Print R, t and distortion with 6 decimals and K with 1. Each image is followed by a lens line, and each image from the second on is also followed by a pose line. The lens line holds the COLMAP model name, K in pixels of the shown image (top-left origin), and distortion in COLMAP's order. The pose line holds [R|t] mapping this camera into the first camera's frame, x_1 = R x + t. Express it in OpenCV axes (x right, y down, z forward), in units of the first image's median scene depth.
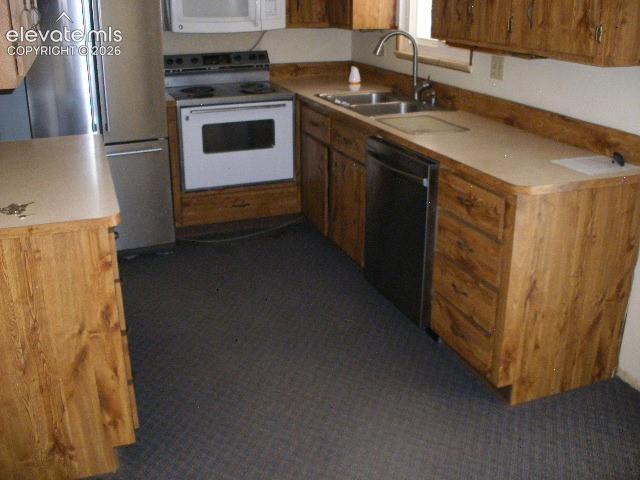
lens RADIAL K [[676.3, 0, 318.7], [0, 676.3, 220.1], [0, 0, 1]] dist [-0.213424, 0.225684]
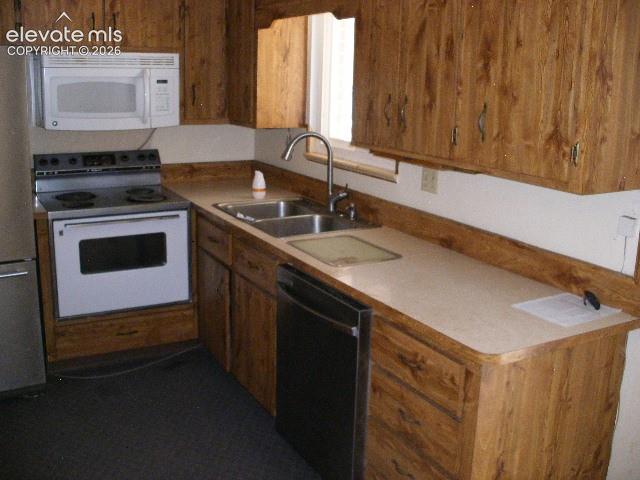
lens RADIAL K [[676.3, 0, 318.7], [0, 676.3, 220.1], [0, 0, 1]] dist [-0.213424, 0.225684]
pose [[0.988644, -0.006185, 0.150152, -0.002185], [0.023743, 0.993032, -0.115428, -0.095221], [-0.148392, 0.117682, 0.981902, 0.206468]]
